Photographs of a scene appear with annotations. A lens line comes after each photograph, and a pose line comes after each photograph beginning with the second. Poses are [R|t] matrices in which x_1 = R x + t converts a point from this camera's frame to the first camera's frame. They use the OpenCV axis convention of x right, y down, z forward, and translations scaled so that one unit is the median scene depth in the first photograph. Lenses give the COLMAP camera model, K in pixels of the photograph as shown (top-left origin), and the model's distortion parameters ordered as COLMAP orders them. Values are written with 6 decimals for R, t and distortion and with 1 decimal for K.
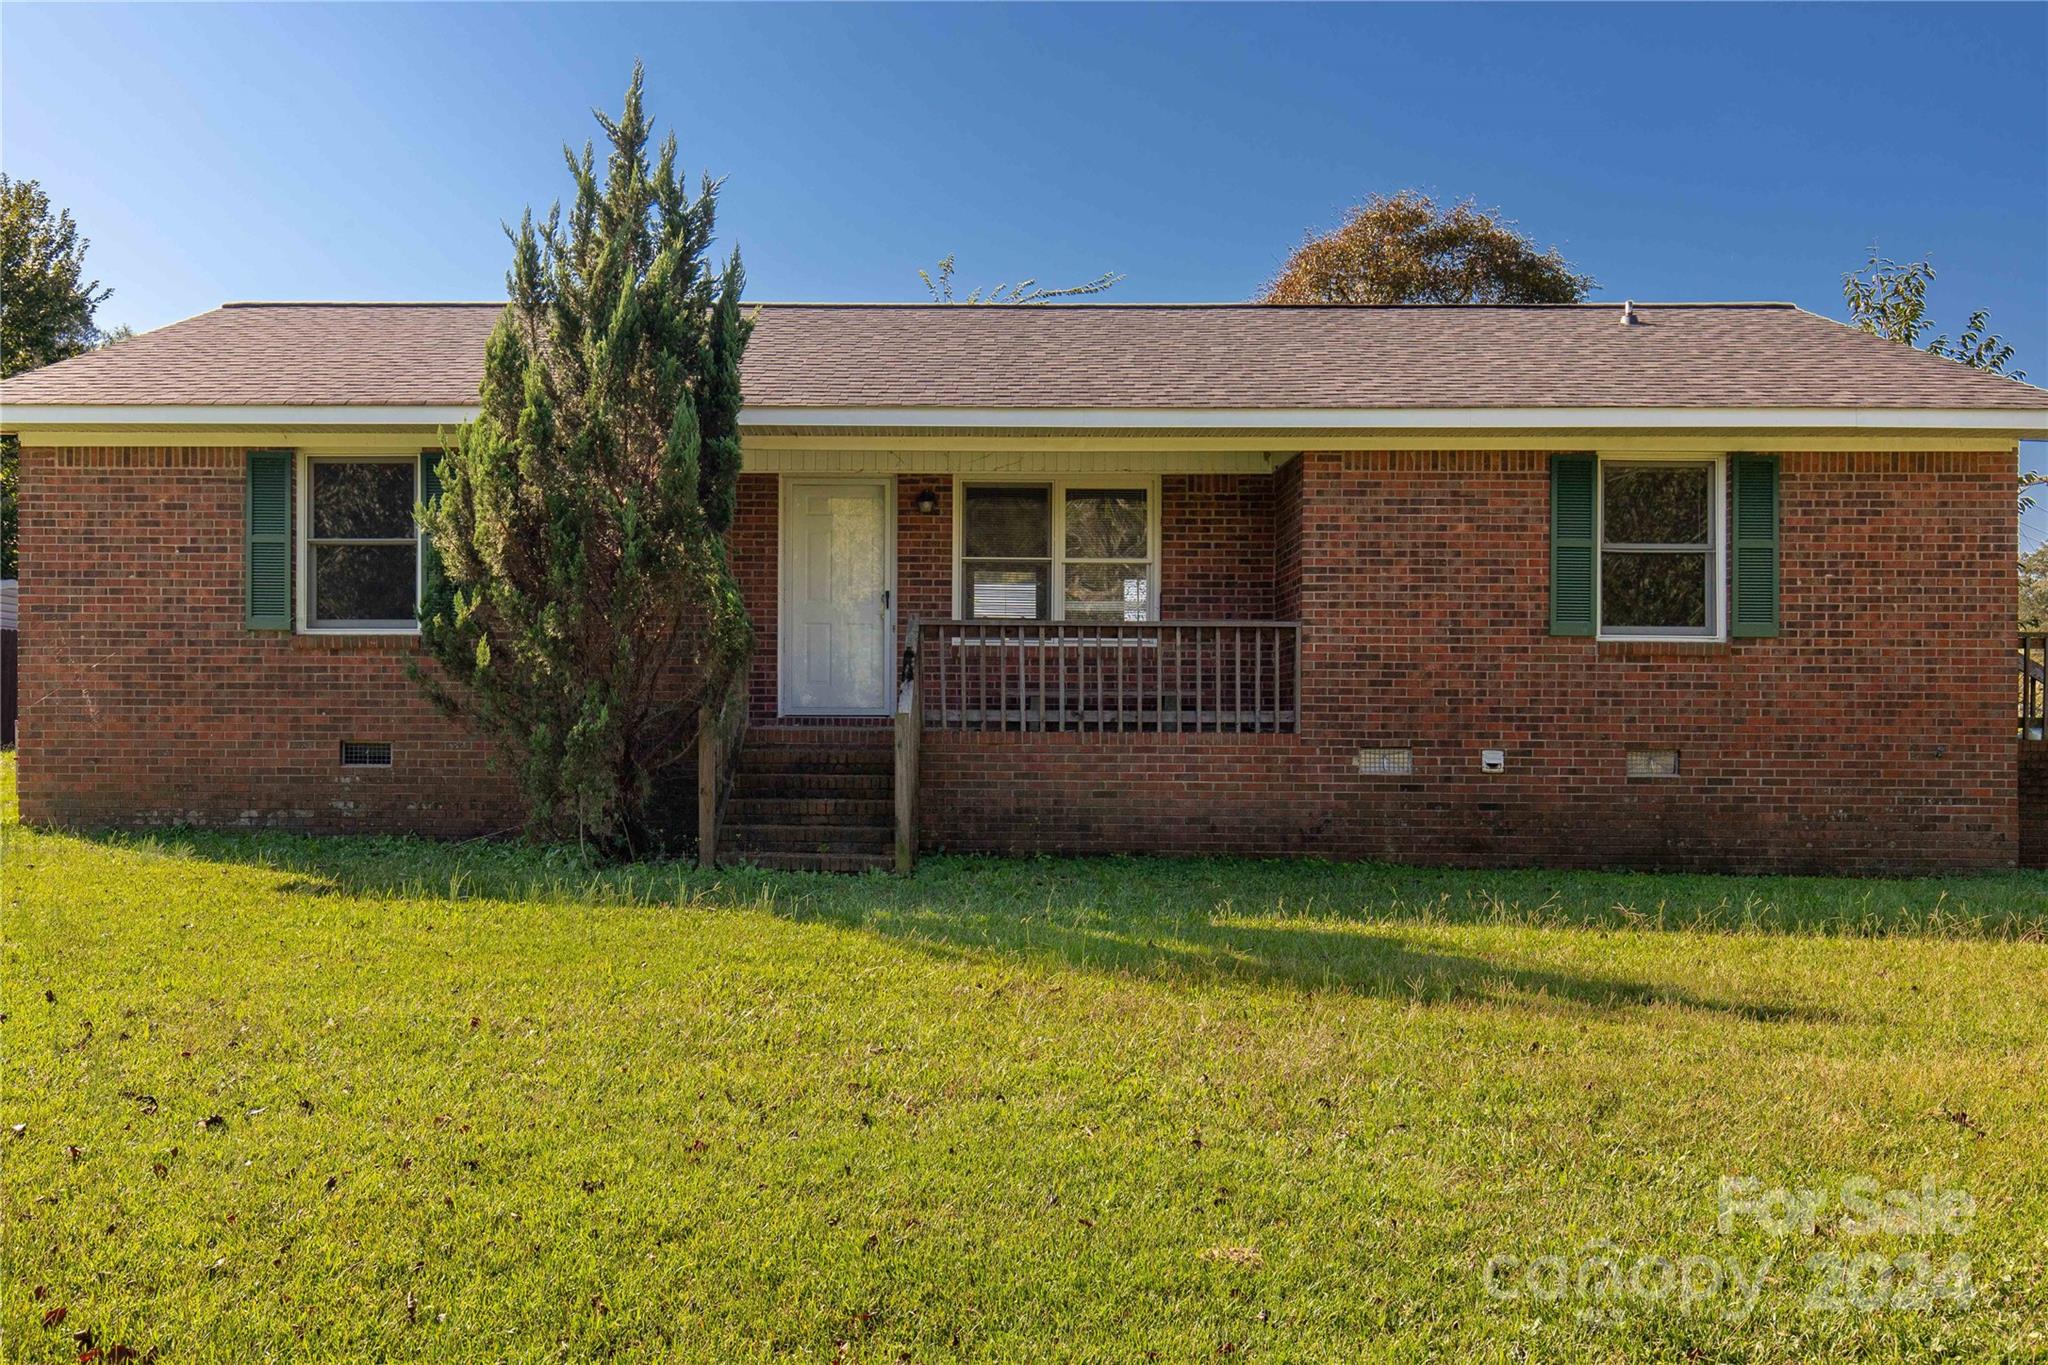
lens RADIAL K [[1715.5, 0, 1026.6], [0, 1715.5, 694.7], [0, 0, 1]] dist [0.009669, 0.004451]
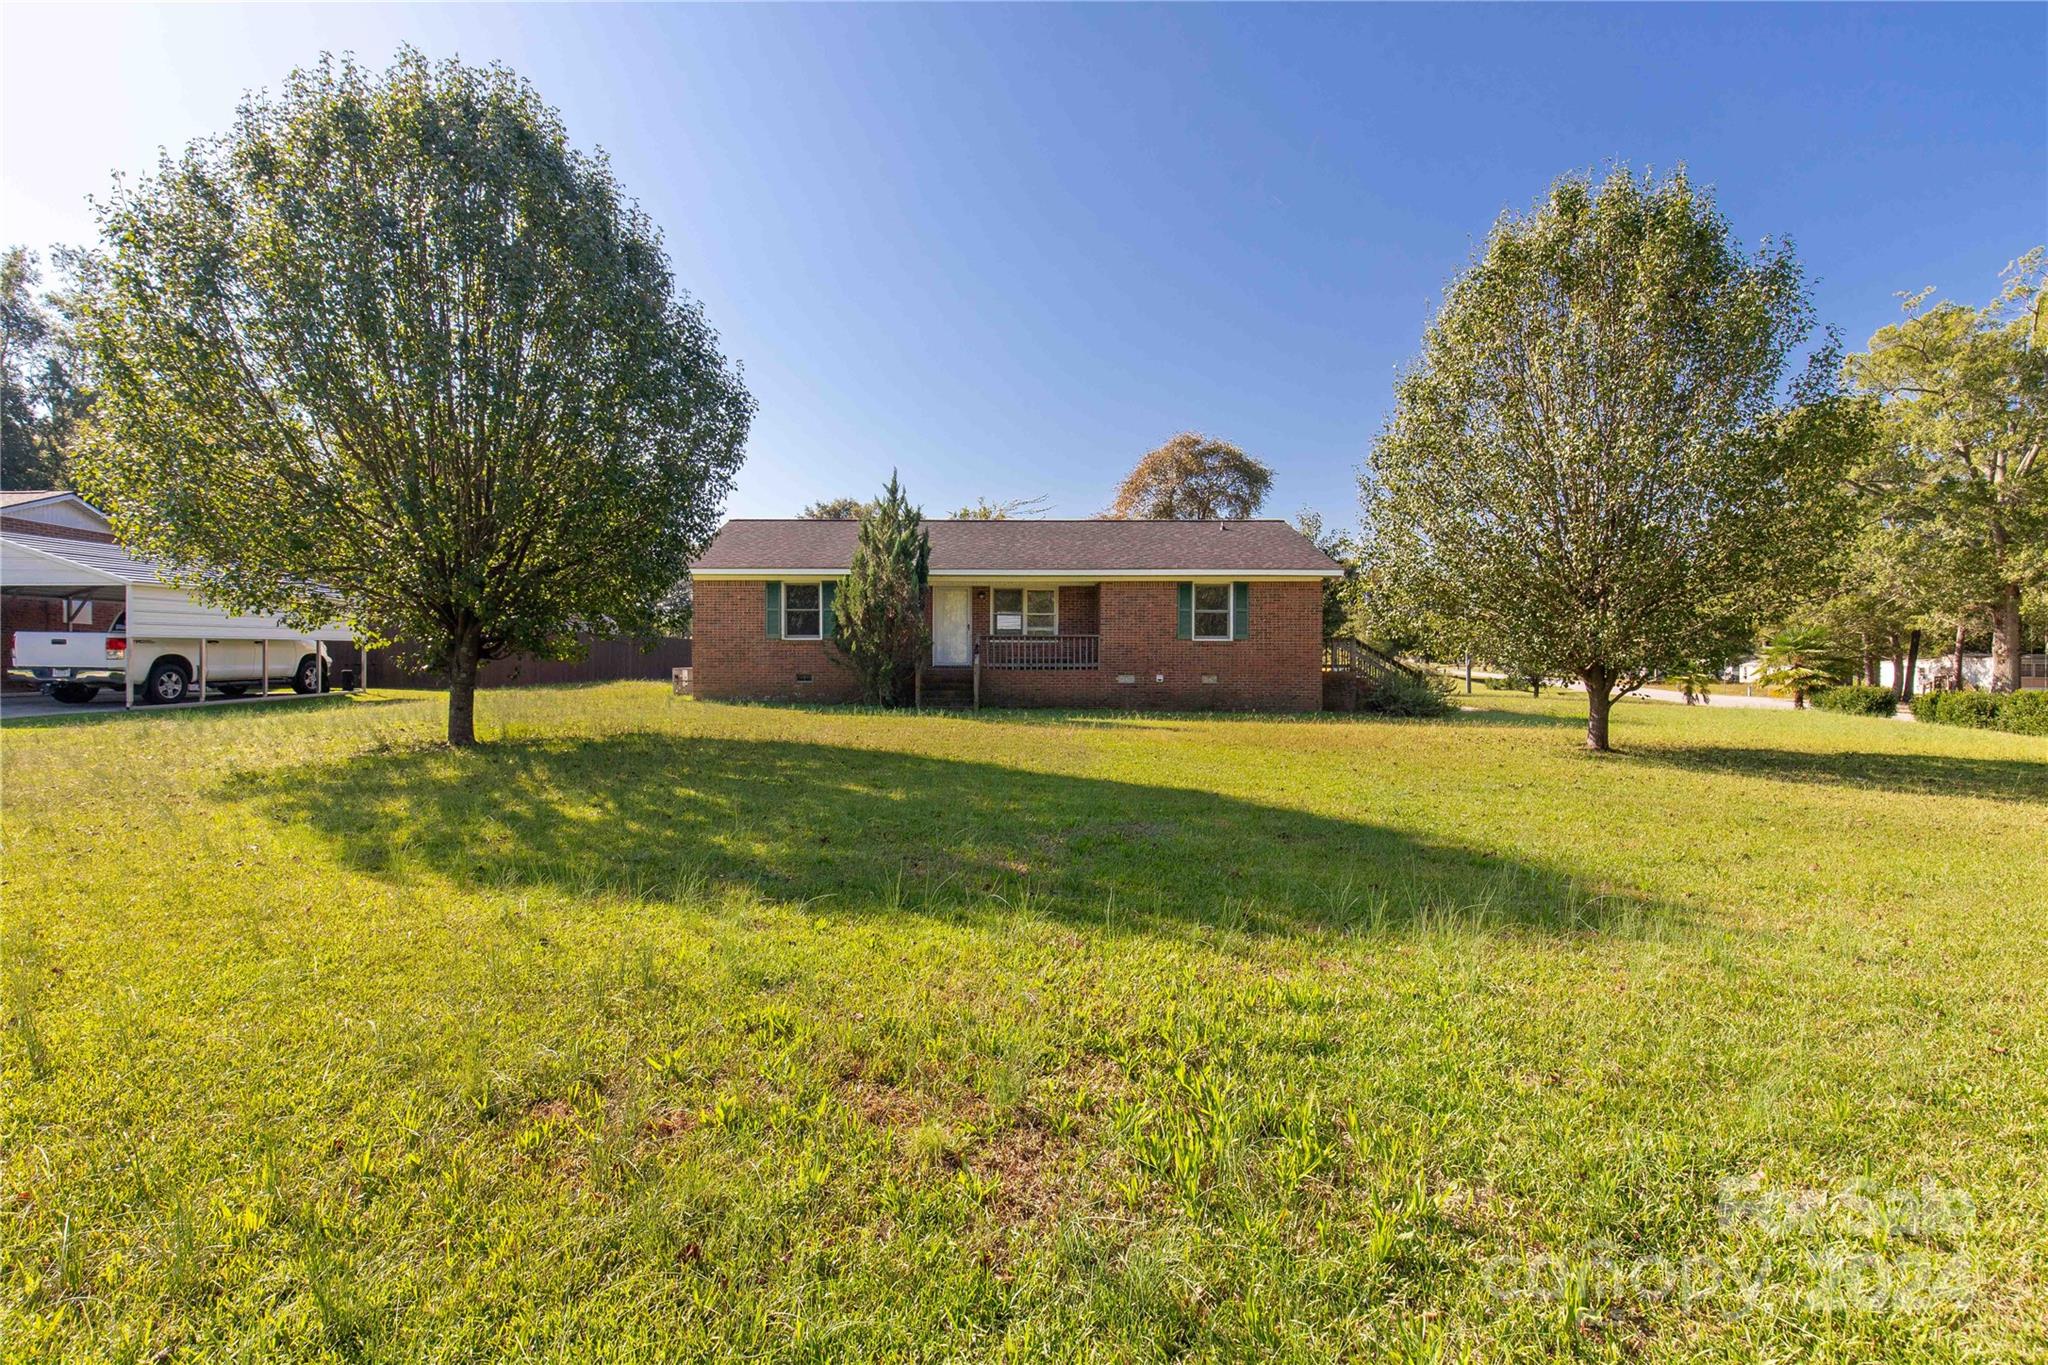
lens RADIAL K [[927.4, 0, 1019.6], [0, 927.4, 678.1], [0, 0, 1]] dist [-0.001120, -0.000181]
pose [[0.999969, -0.003662, -0.006934, 0.022208], [0.003804, 0.999782, 0.020548, 0.001699], [0.006857, -0.020574, 0.999765, -0.724413]]
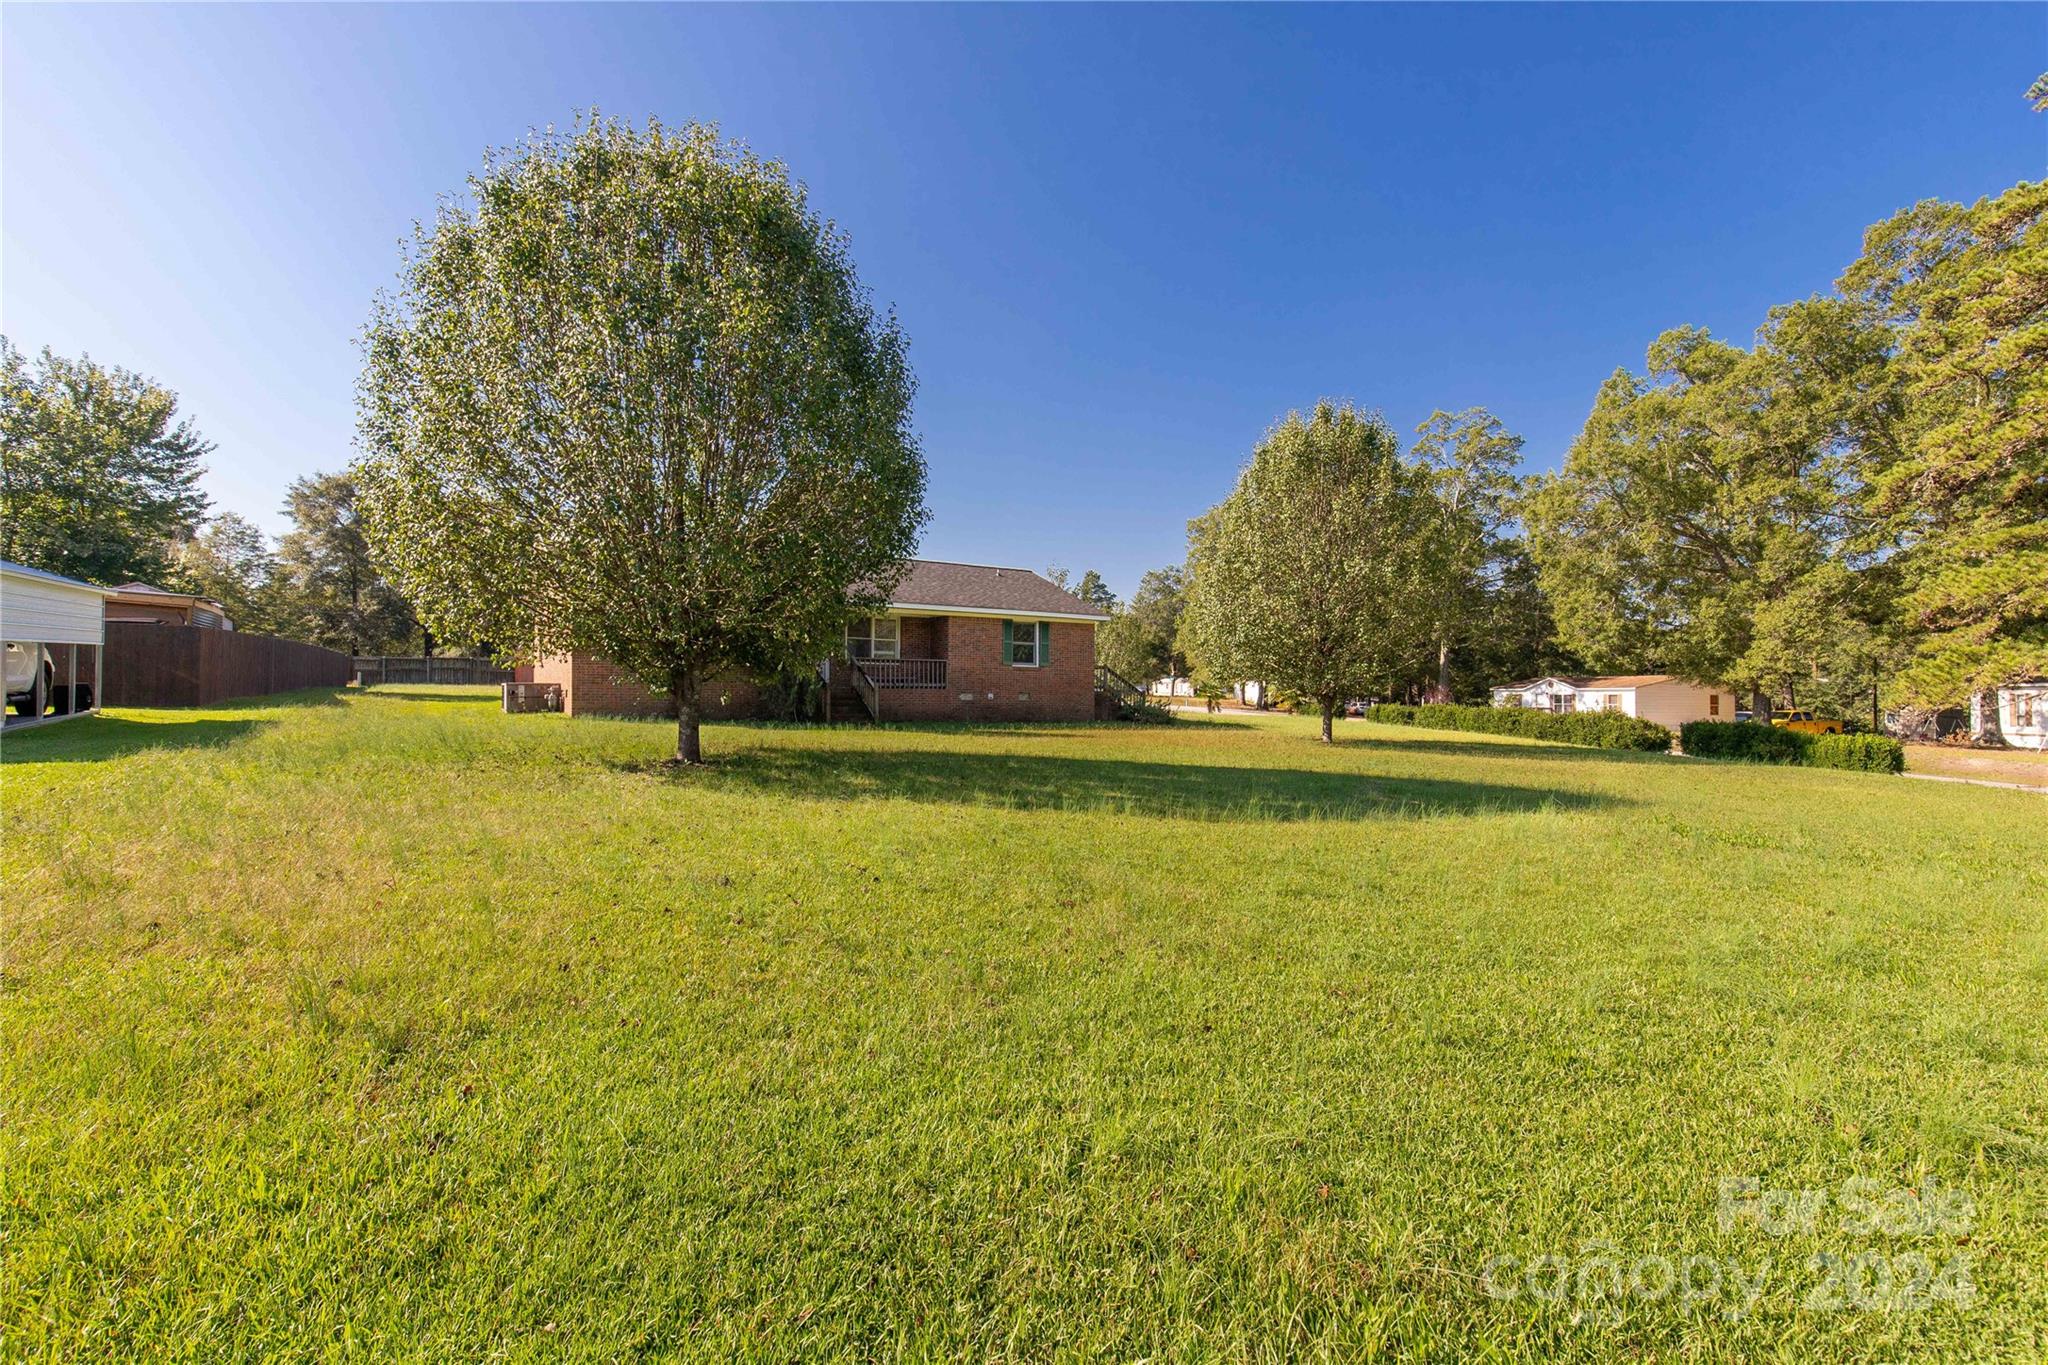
lens RADIAL K [[927.4, 0, 1026.3], [0, 927.4, 686.1], [0, 0, 1]] dist [-0.001120, -0.000181]
pose [[0.808887, 0.006728, 0.587926, -0.903629], [-0.013903, 0.999874, 0.007685, -0.002064], [-0.587800, -0.014390, 0.808879, -0.757224]]
